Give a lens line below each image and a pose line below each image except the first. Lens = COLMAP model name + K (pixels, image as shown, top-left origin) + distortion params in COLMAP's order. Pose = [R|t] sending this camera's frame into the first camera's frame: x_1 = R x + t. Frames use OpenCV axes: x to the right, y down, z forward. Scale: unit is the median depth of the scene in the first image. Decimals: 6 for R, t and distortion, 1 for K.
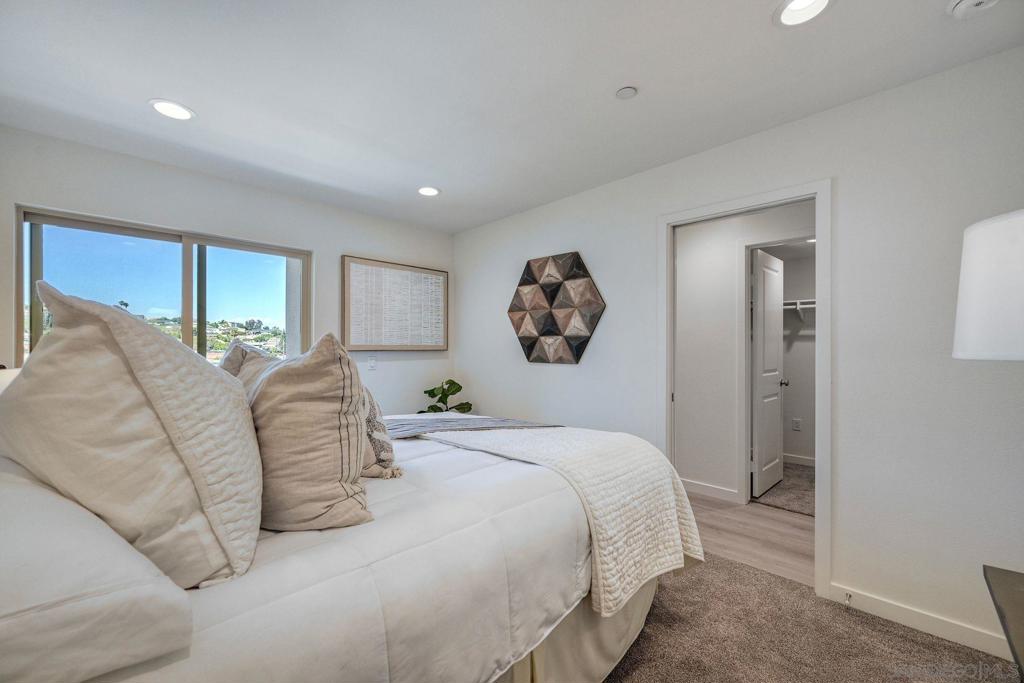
lens RADIAL K [[404.8, 0, 512.0], [0, 404.8, 341.5], [0, 0, 1]] dist [-0.002858, 0.000117]
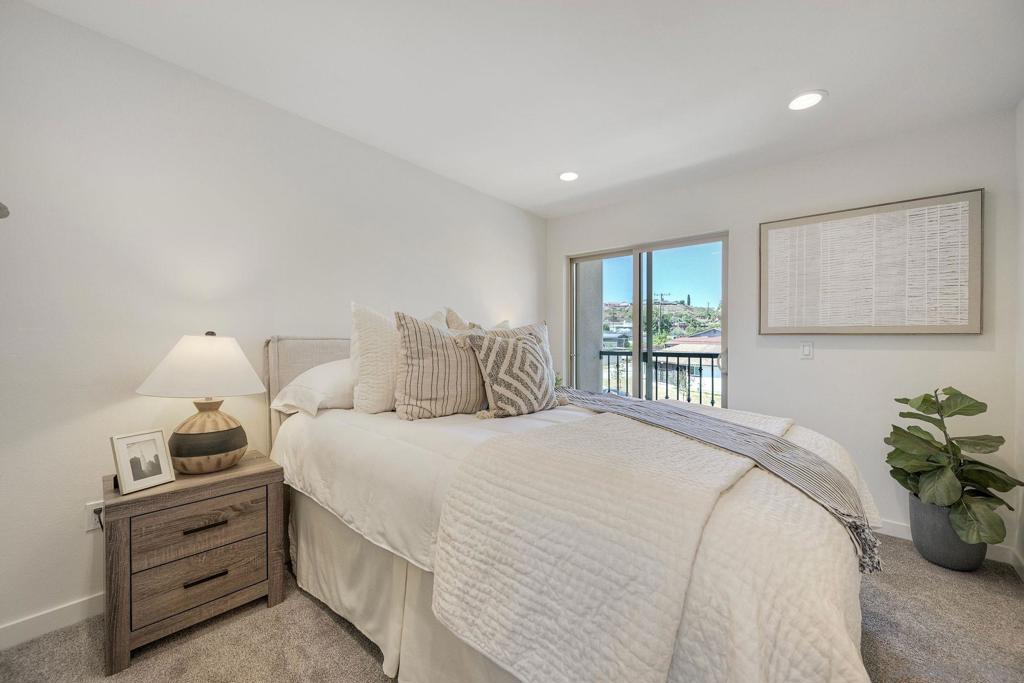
lens RADIAL K [[404.8, 0, 512.0], [0, 404.8, 341.5], [0, 0, 1]] dist [-0.002858, 0.000117]
pose [[0.006498, 0.018950, -0.999799, 0.382191], [0.005528, 0.999804, 0.018986, 0.017748], [0.999964, -0.005650, 0.006392, 0.379304]]
